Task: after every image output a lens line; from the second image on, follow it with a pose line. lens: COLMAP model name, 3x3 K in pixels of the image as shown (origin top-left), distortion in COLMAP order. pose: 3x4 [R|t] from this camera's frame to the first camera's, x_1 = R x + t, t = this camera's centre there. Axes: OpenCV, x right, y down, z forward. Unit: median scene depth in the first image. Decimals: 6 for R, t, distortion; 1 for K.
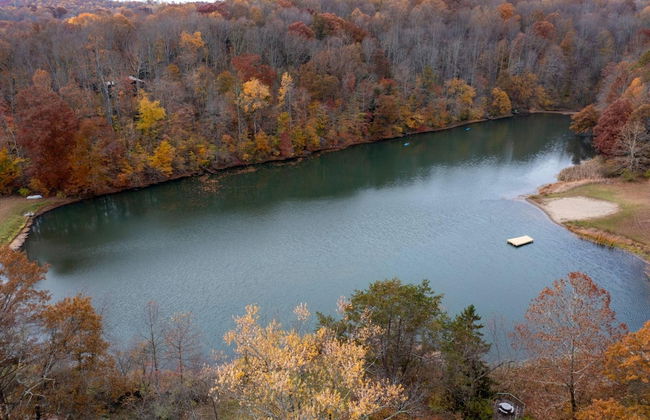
lens RADIAL K [[491.7, 0, 325.0], [0, 491.7, 210.0], [0, 0, 1]] dist [-0.000893, 0.000558]
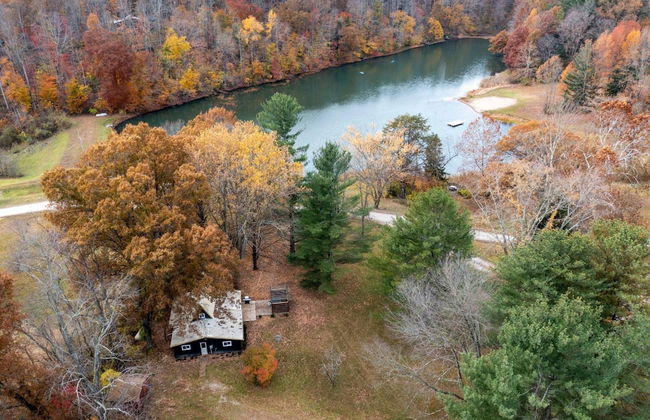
lens RADIAL K [[491.7, 0, 325.0], [0, 491.7, 210.0], [0, 0, 1]] dist [-0.000893, 0.000558]
pose [[0.989764, -0.071816, 0.123326, -0.133978], [0.055184, 0.989532, 0.133347, 0.062841], [-0.131611, -0.125176, 0.983366, -0.306184]]
